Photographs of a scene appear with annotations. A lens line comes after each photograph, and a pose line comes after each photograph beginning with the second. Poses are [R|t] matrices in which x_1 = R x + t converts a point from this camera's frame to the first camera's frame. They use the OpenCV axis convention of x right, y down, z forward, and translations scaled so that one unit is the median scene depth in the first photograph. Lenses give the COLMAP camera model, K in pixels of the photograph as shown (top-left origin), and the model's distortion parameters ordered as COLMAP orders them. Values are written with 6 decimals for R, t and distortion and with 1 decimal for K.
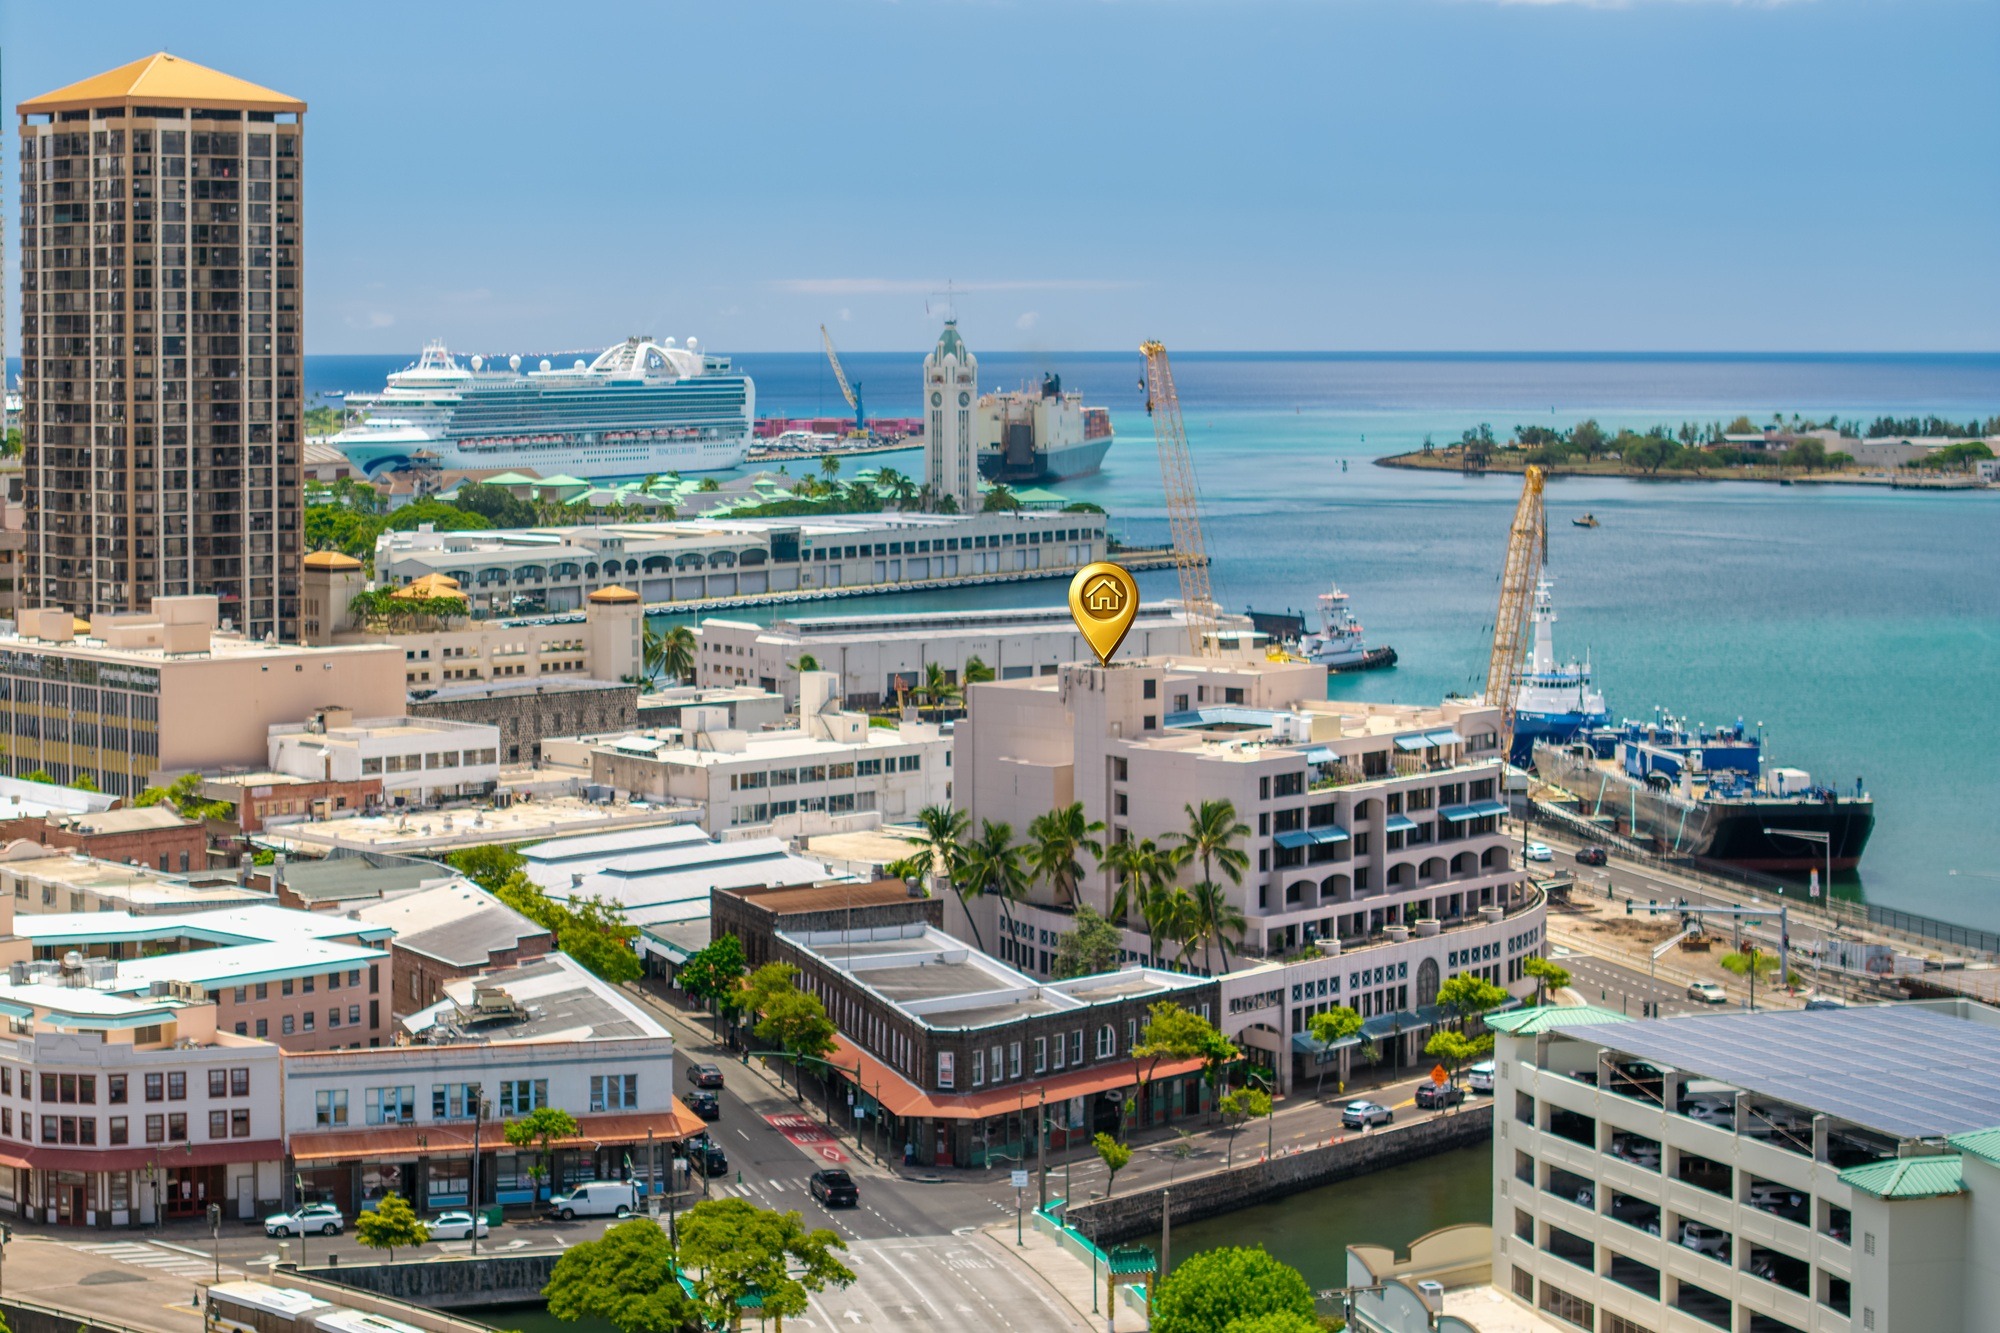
lens RADIAL K [[946.2, 0, 996.1], [0, 946.2, 669.4], [0, 0, 1]] dist [0.013444, 0.000732]
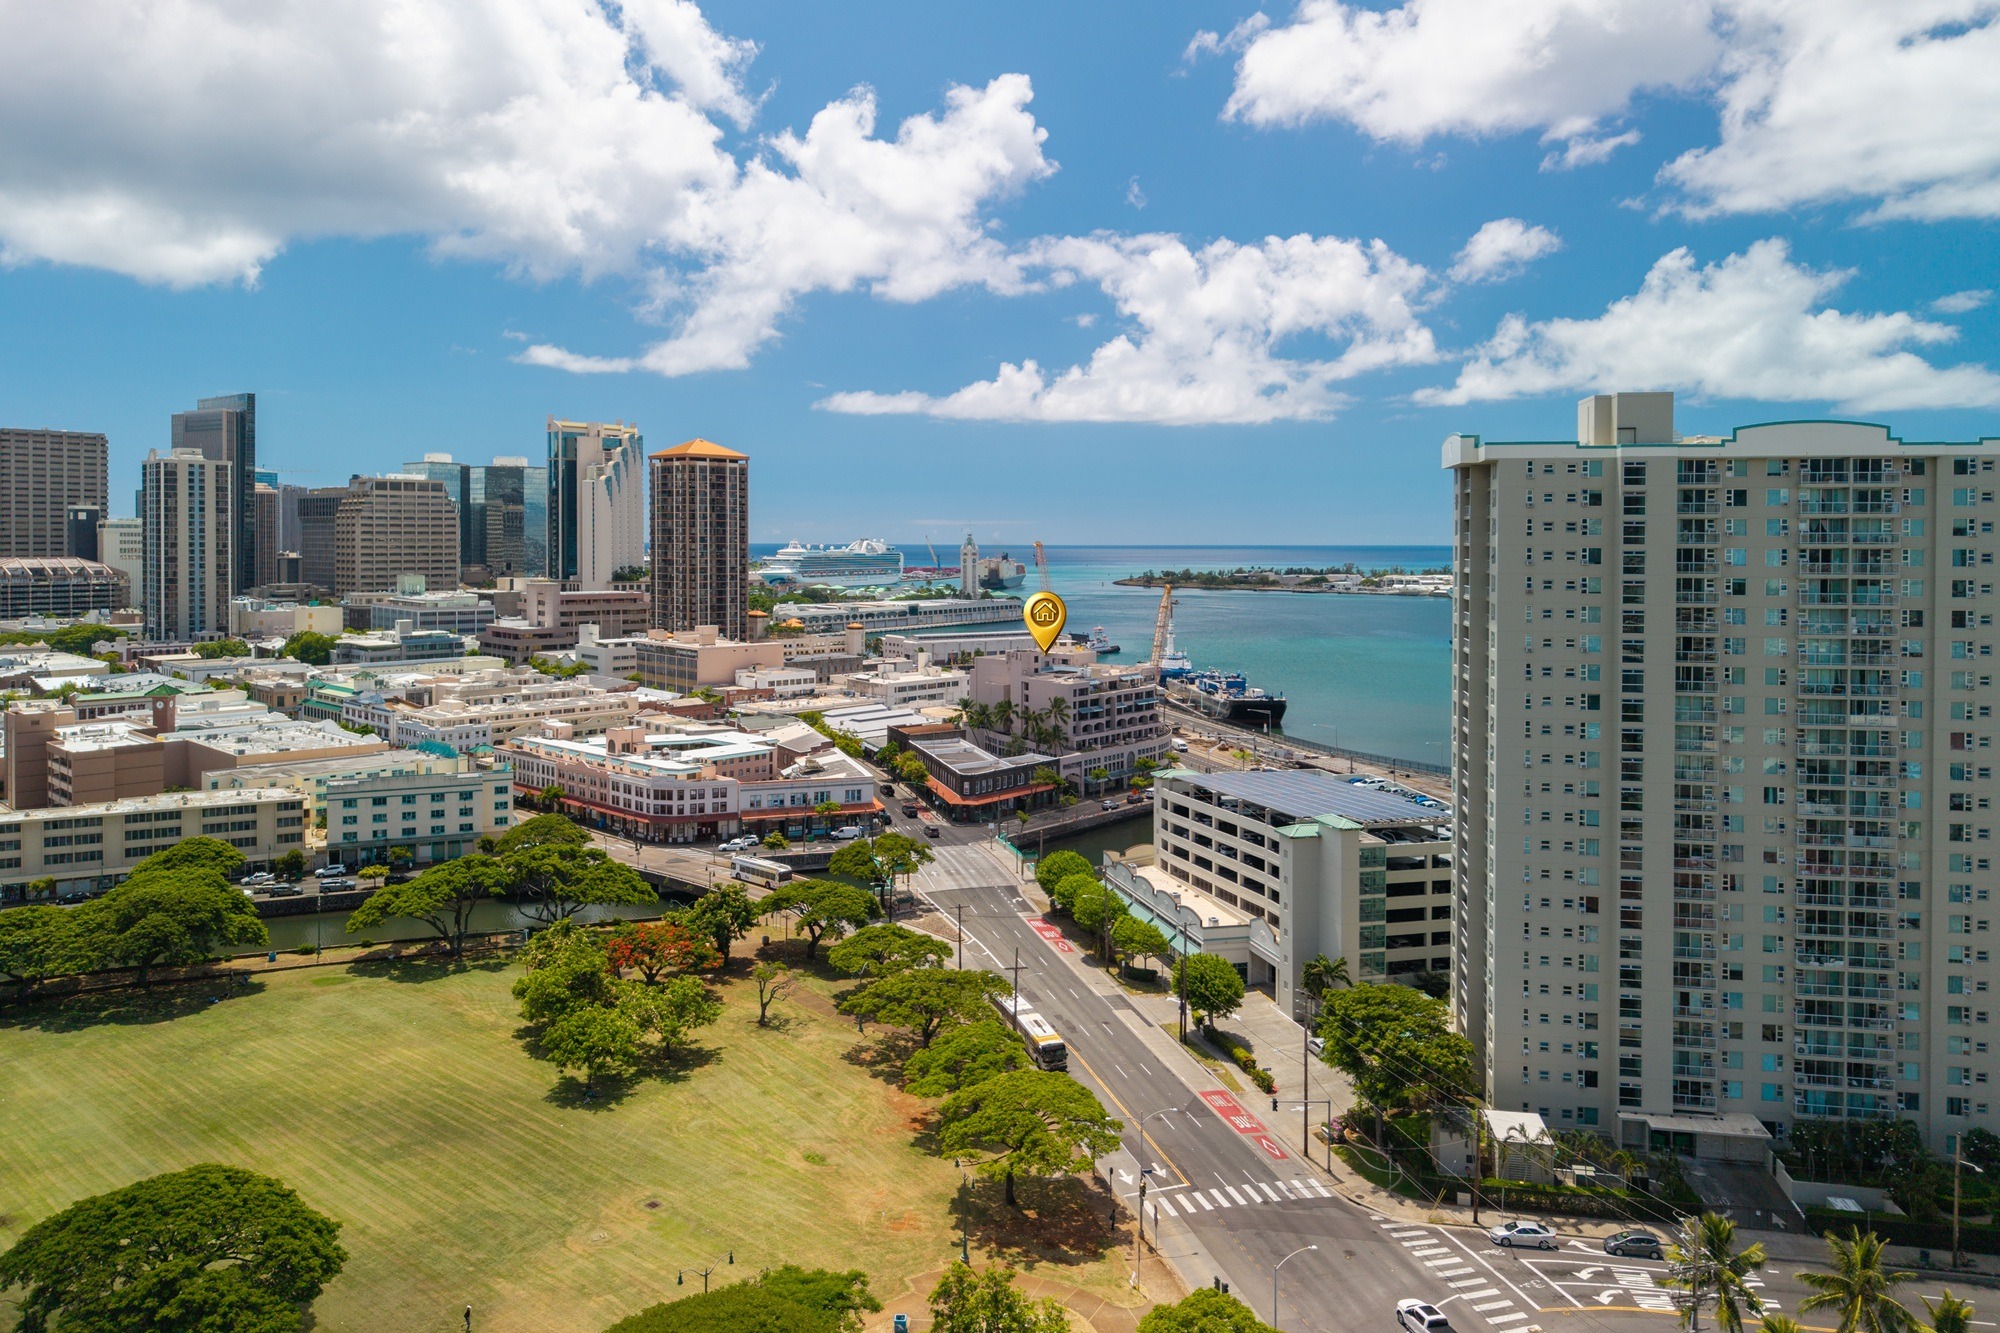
lens RADIAL K [[946.2, 0, 1001.1], [0, 946.2, 663.2], [0, 0, 1]] dist [0.013444, 0.000732]
pose [[0.999438, 0.006158, 0.032956, -0.044472], [-0.006152, 0.999981, -0.000286, 0.033694], [-0.032957, 0.000083, 0.999457, -1.915726]]
